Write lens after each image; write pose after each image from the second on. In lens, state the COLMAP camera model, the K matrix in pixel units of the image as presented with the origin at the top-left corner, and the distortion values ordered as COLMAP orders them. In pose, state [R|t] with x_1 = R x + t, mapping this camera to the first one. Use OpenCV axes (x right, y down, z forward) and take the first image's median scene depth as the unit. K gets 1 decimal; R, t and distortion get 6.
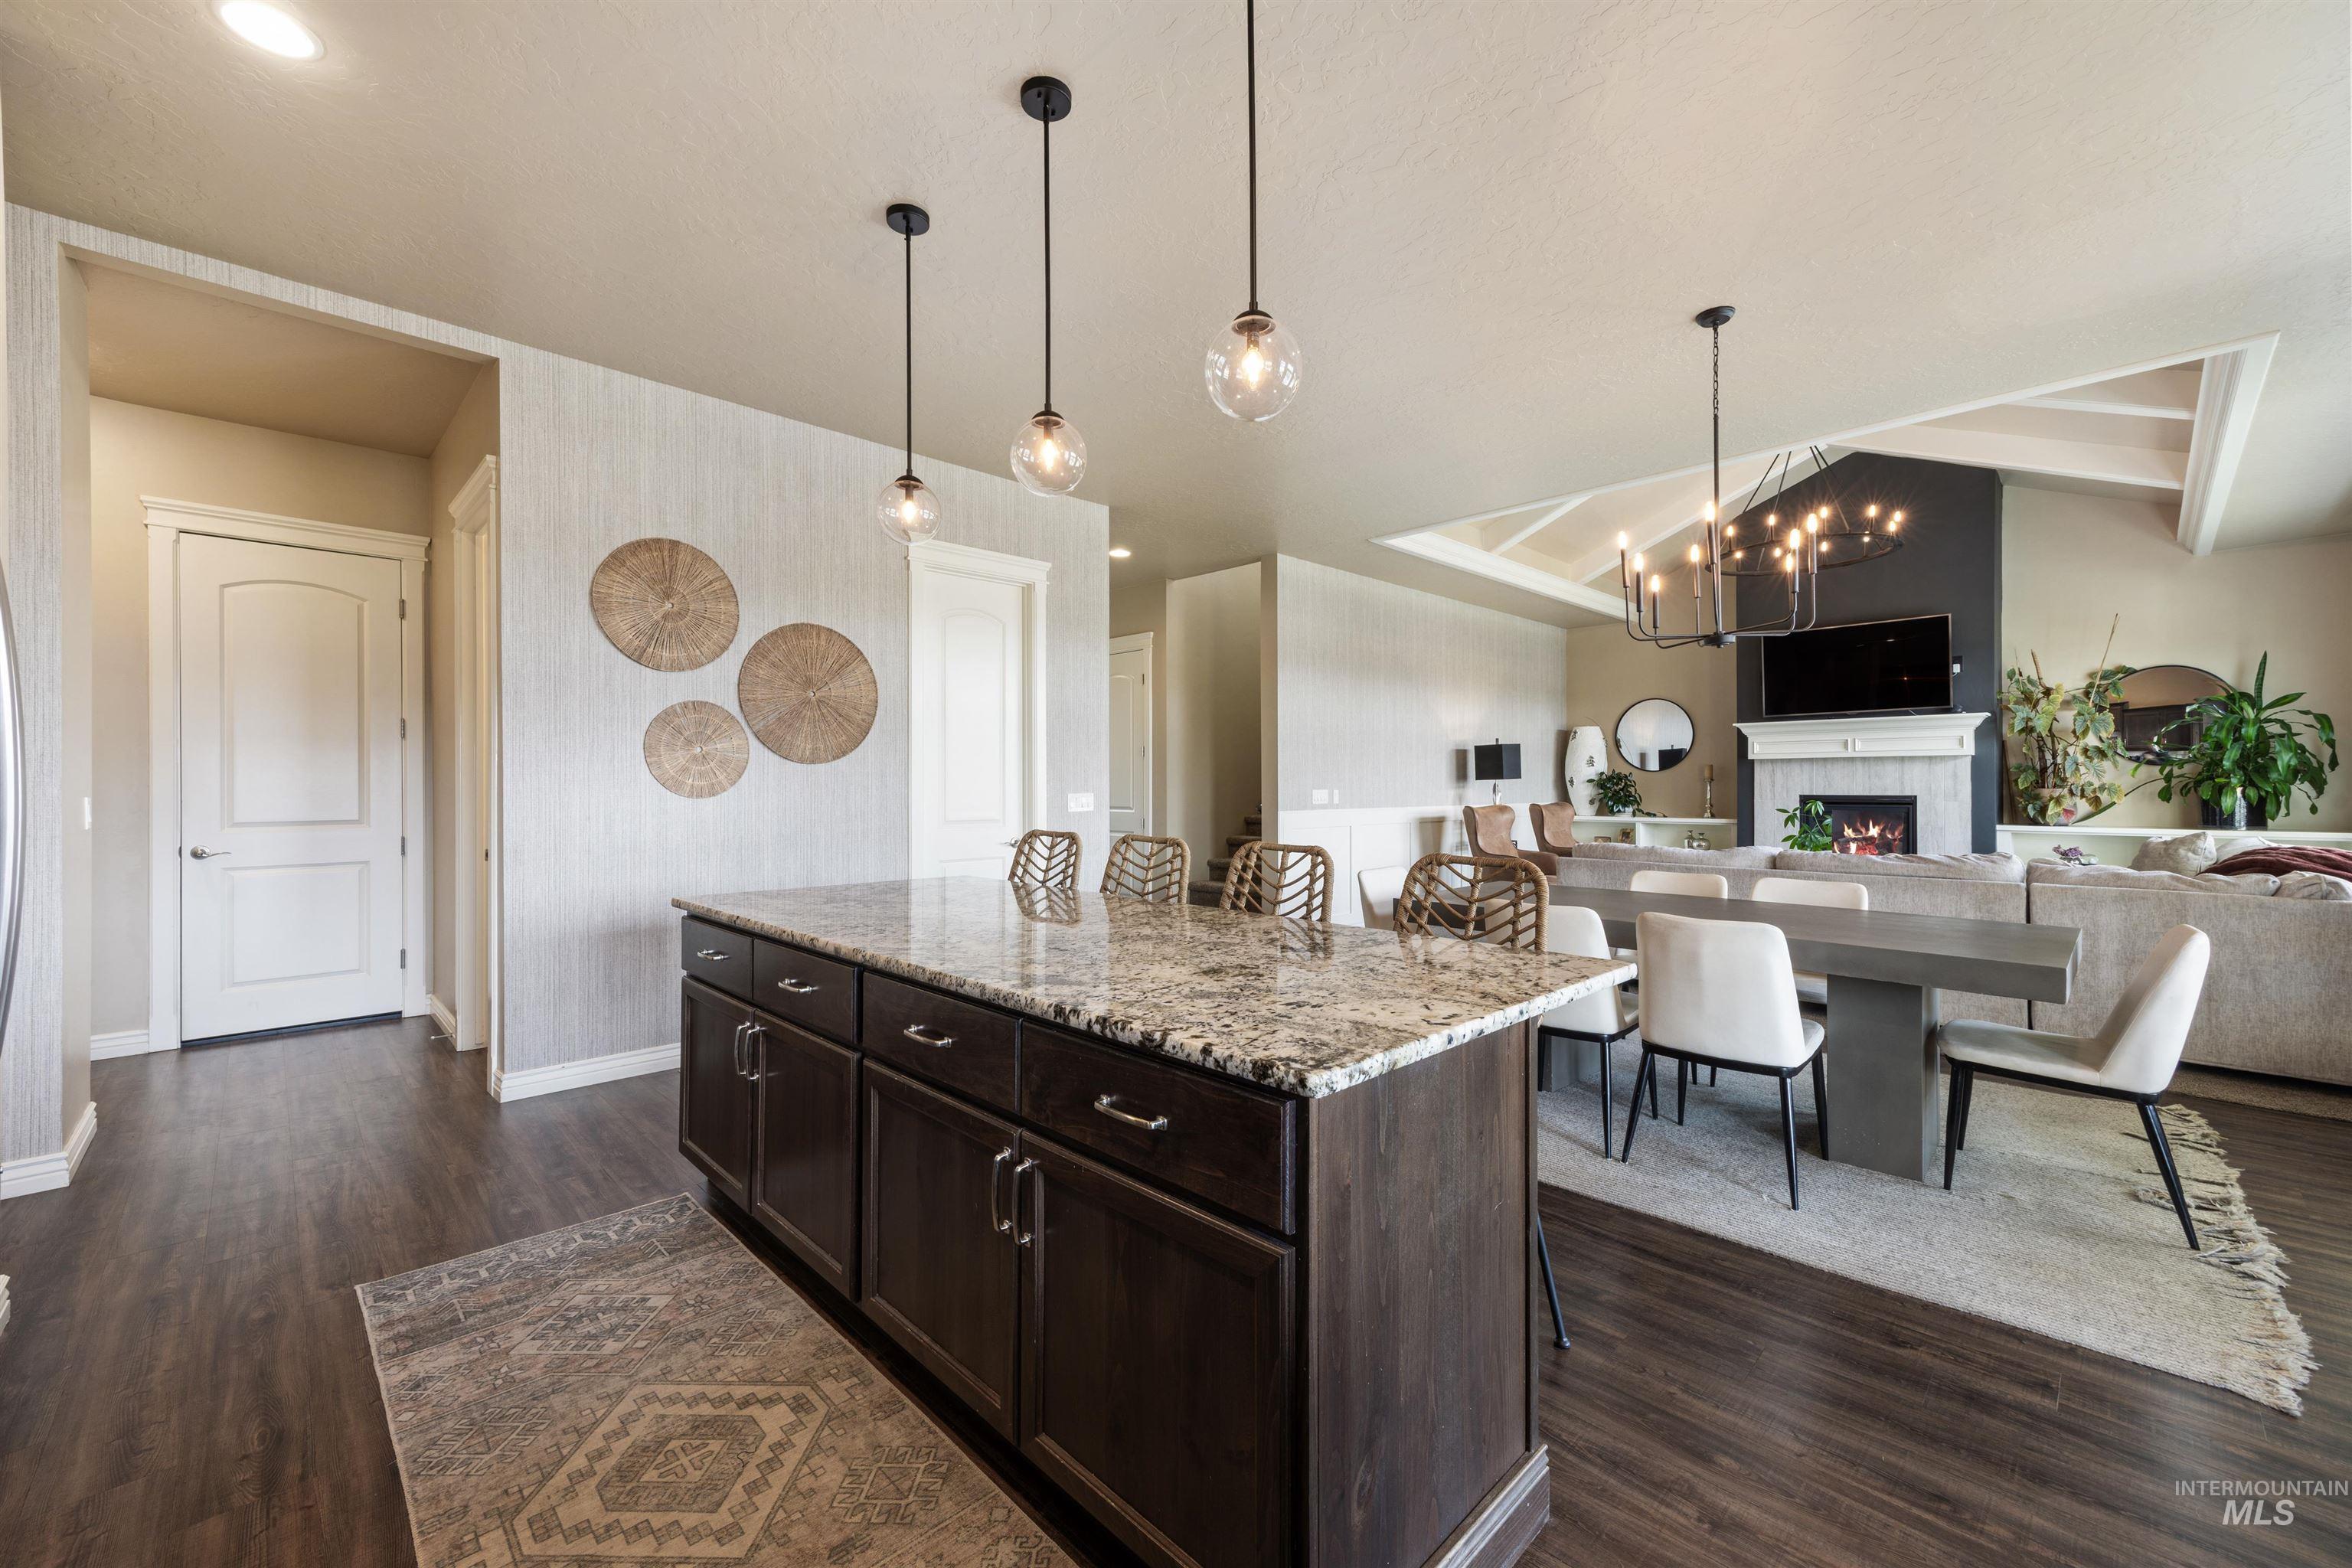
lens RADIAL K [[929.9, 0, 1168.7], [0, 929.9, 777.3], [0, 0, 1]] dist [0.006659, -0.000260]
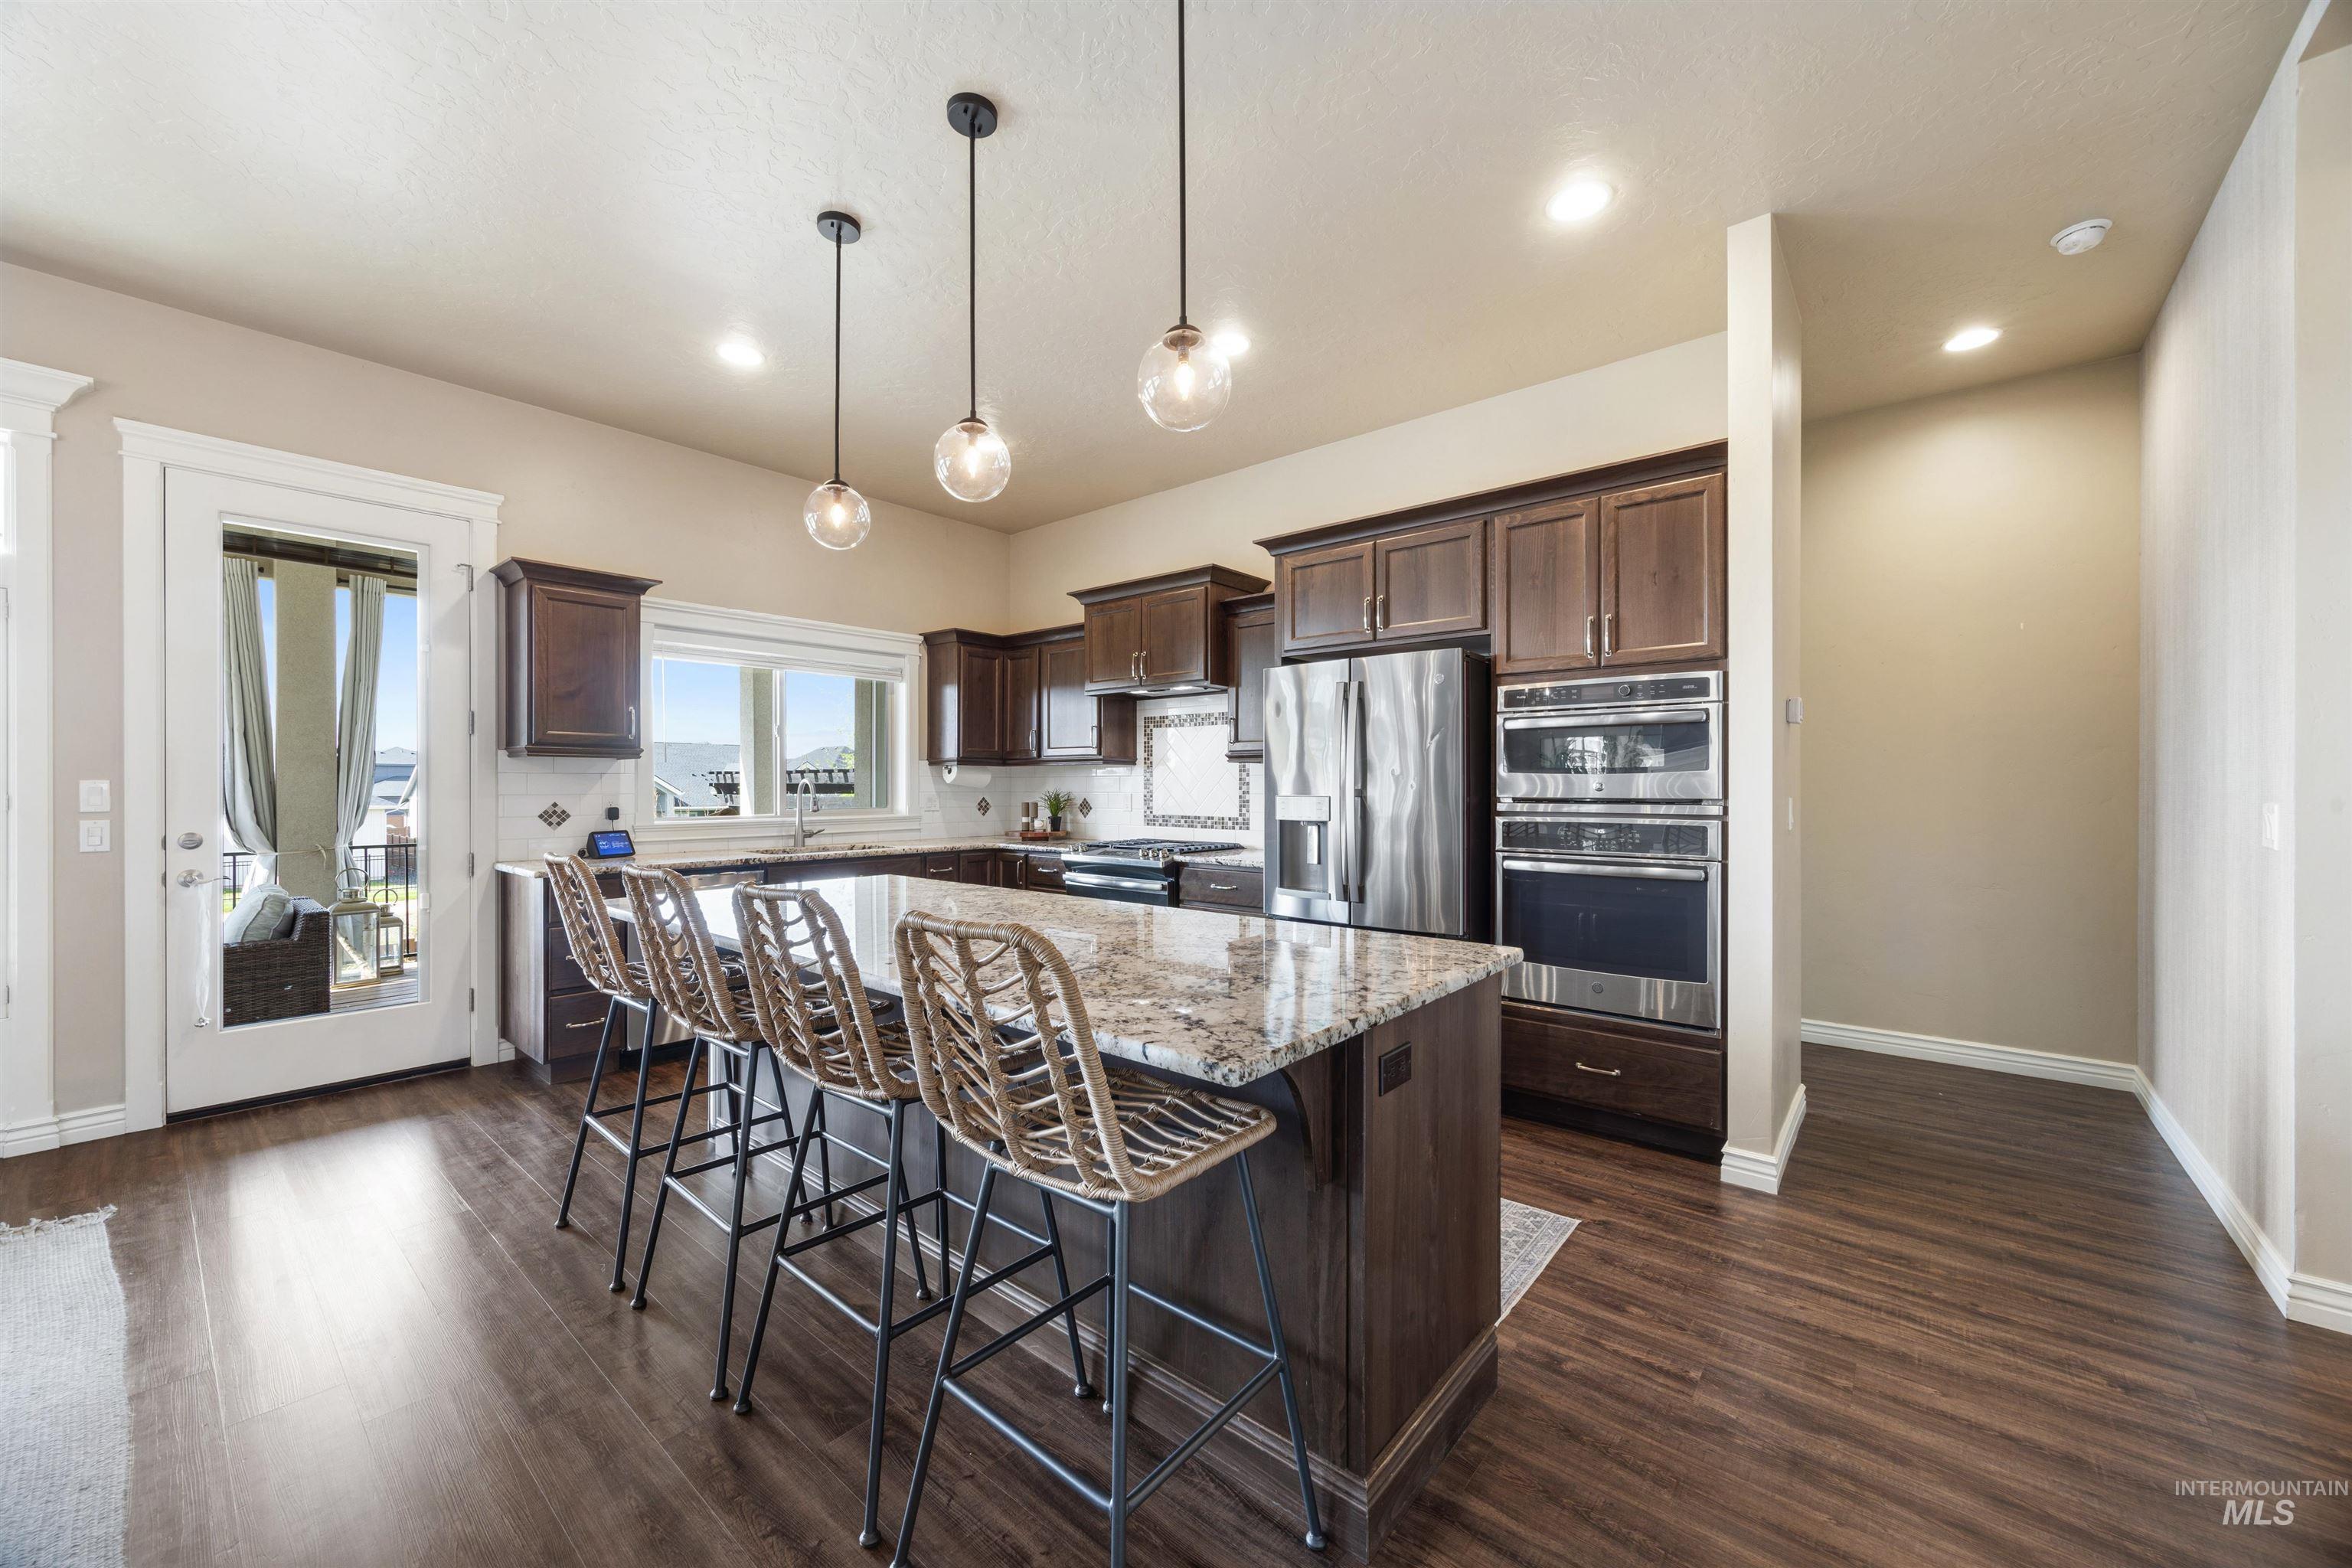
lens RADIAL K [[894.8, 0, 1167.6], [0, 894.8, 790.9], [0, 0, 1]] dist [-0.000261, 0.000388]
pose [[-0.995978, 0.001397, -0.089589, -0.086553], [0.001558, 0.999997, -0.001723, 0.004891], [0.089587, -0.001856, -0.995977, 0.680212]]
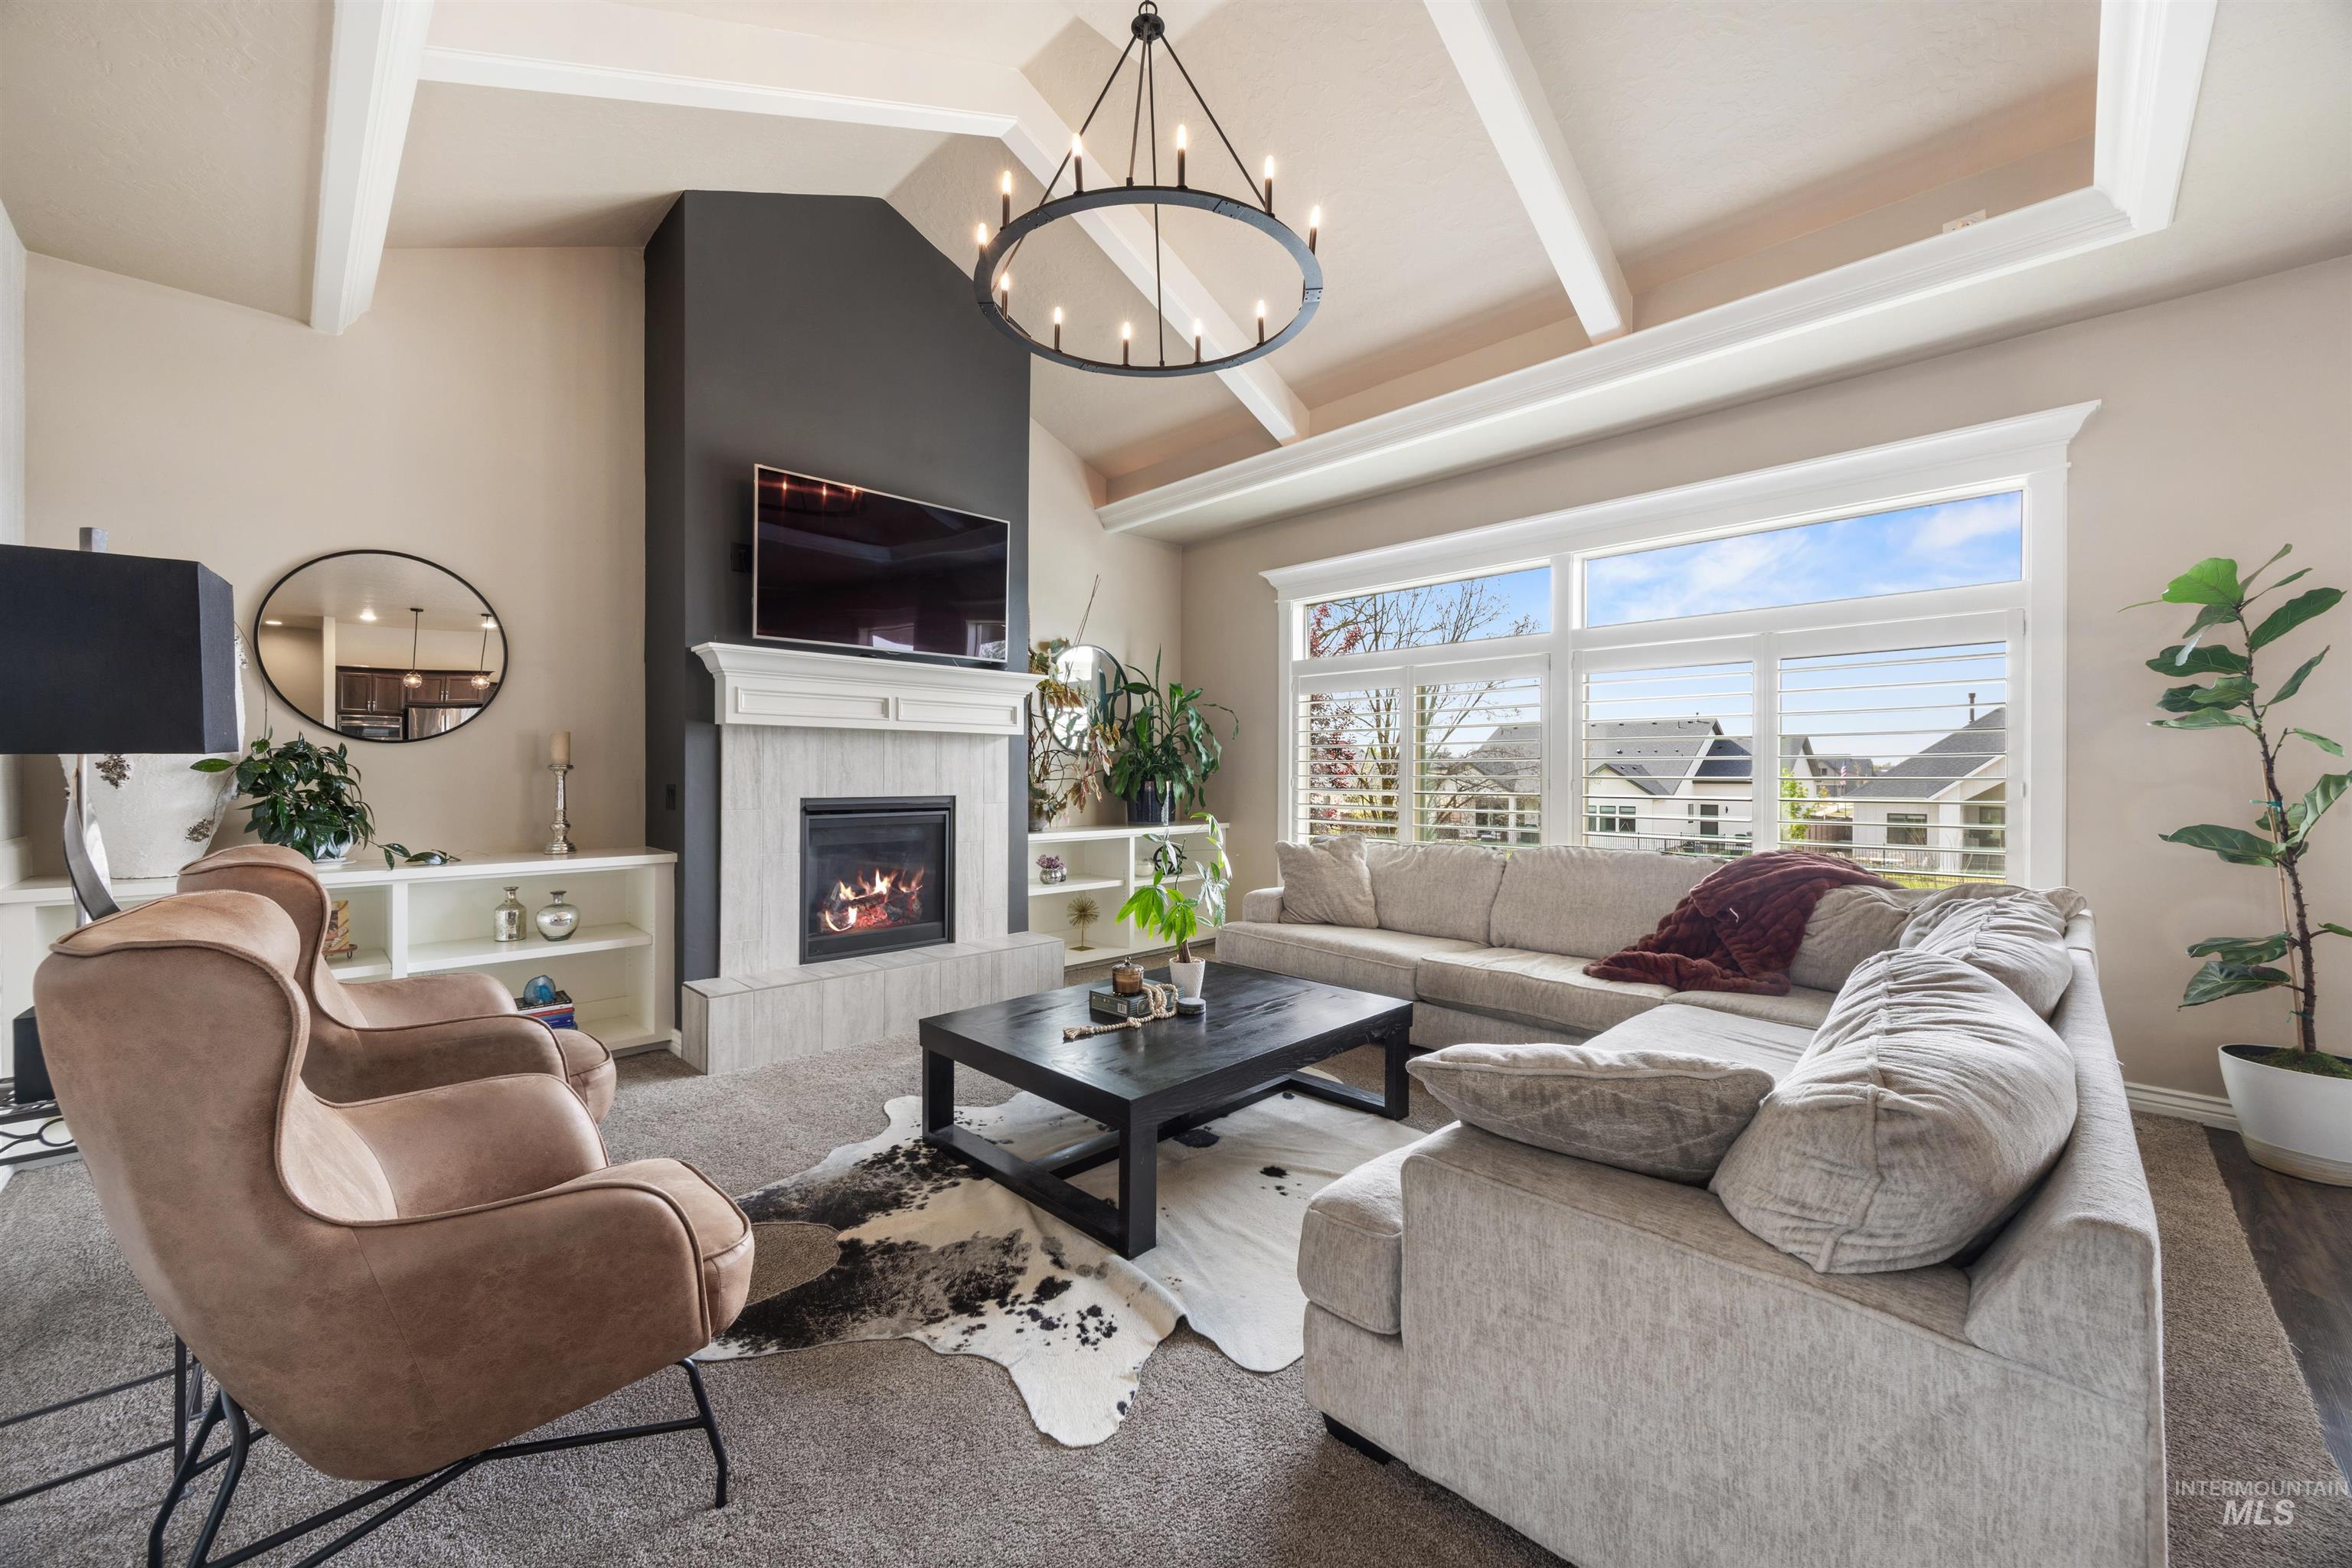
lens RADIAL K [[894.8, 0, 1167.6], [0, 894.8, 790.9], [0, 0, 1]] dist [-0.000261, 0.000388]
pose [[-0.014127, -0.014783, 0.999791, 0.222180], [-0.010670, 0.999836, 0.014633, 0.006738], [-0.999843, -0.010461, -0.014282, 0.979376]]
